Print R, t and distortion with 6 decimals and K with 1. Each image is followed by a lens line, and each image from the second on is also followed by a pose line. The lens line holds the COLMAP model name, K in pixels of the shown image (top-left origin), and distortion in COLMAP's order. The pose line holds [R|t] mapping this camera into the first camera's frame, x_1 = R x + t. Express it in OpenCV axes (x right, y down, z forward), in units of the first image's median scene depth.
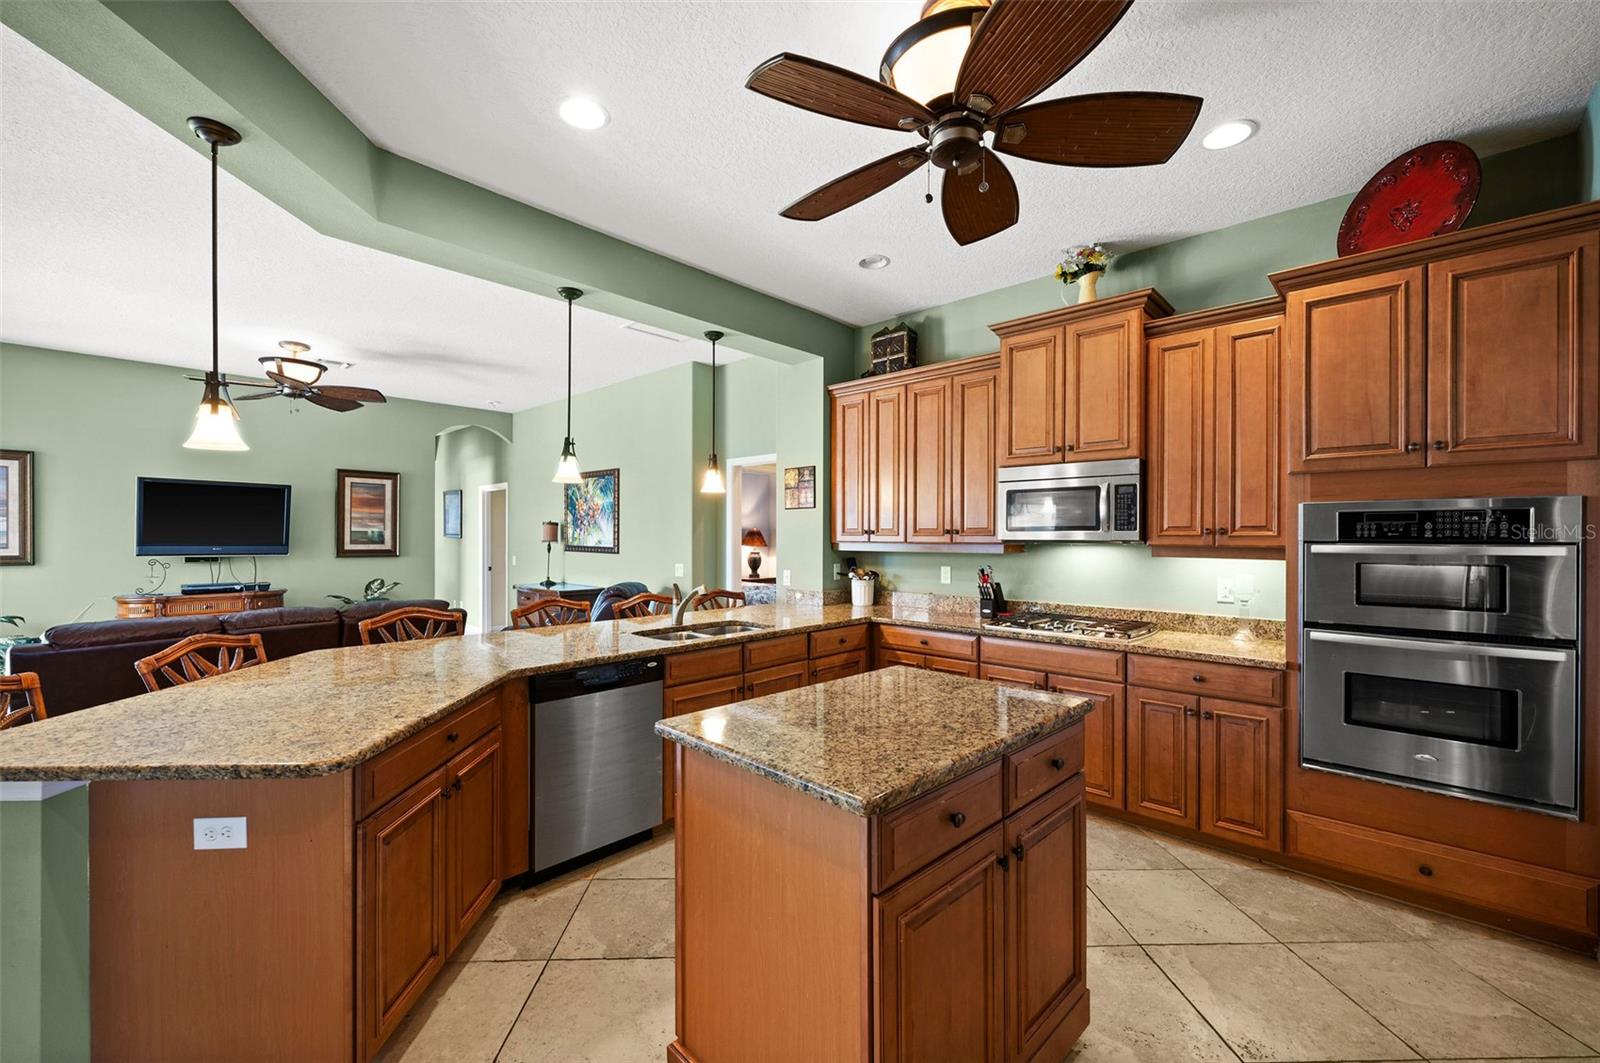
lens RADIAL K [[648.1, 0, 797.7], [0, 648.1, 536.7], [0, 0, 1]] dist [-0.001718, -0.000111]
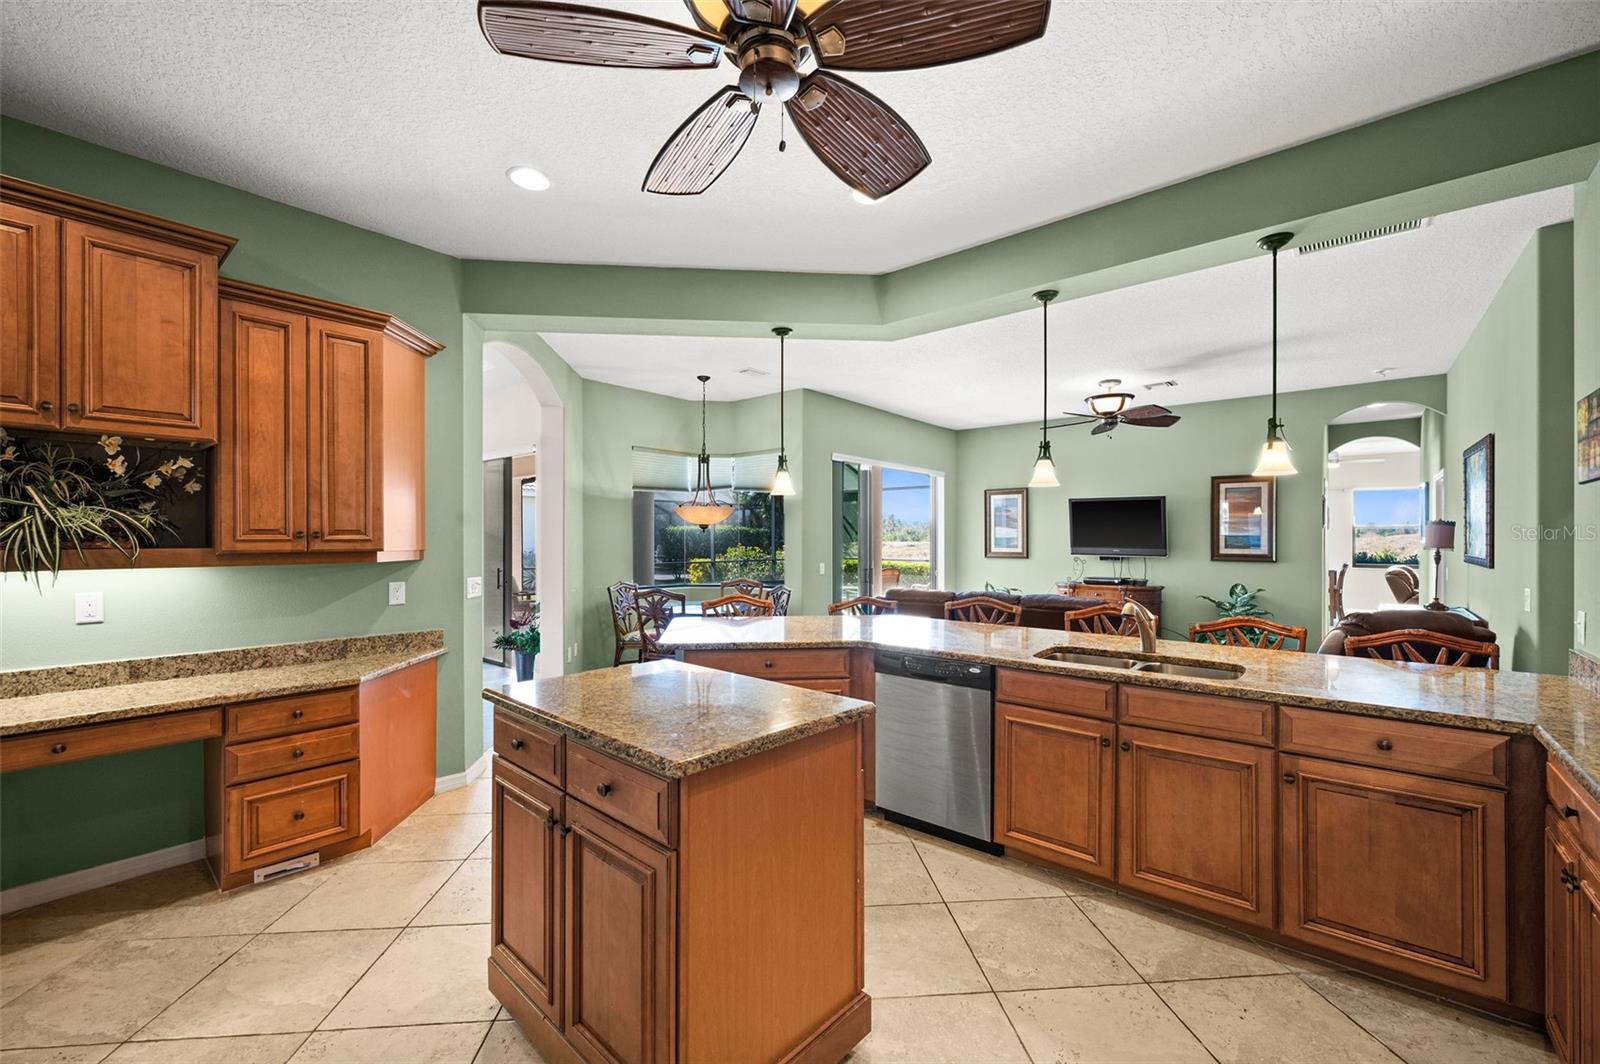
lens RADIAL K [[646.5, 0, 803.9], [0, 646.5, 537.3], [0, 0, 1]] dist [0.000921, 0.000057]
pose [[0.055338, -0.003726, -0.998461, 0.448394], [-0.002725, 0.999989, -0.003883, -0.000138], [0.998464, 0.002936, 0.055327, 0.415766]]
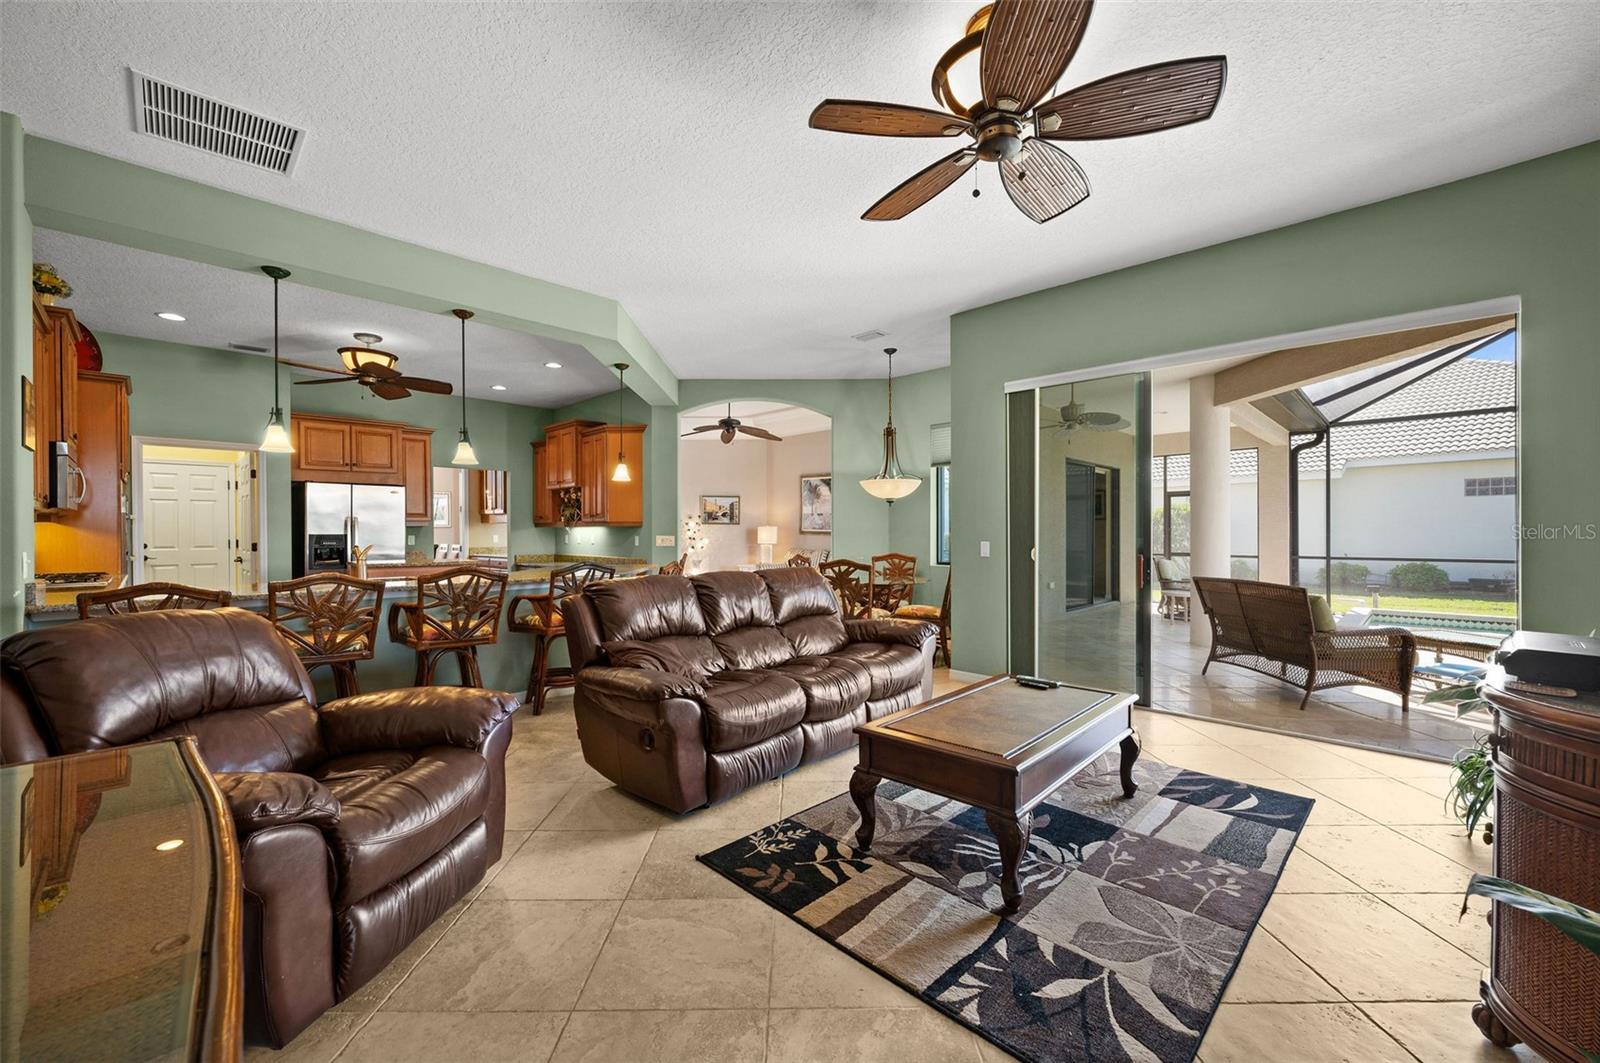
lens RADIAL K [[644.4, 0, 803.4], [0, 644.4, 533.1], [0, 0, 1]] dist [-0.001839, -0.000127]
pose [[-0.999751, 0.000873, 0.022282, -0.751122], [0.000991, 0.999985, 0.005307, 0.033188], [-0.022277, 0.005328, -0.999738, 1.615505]]
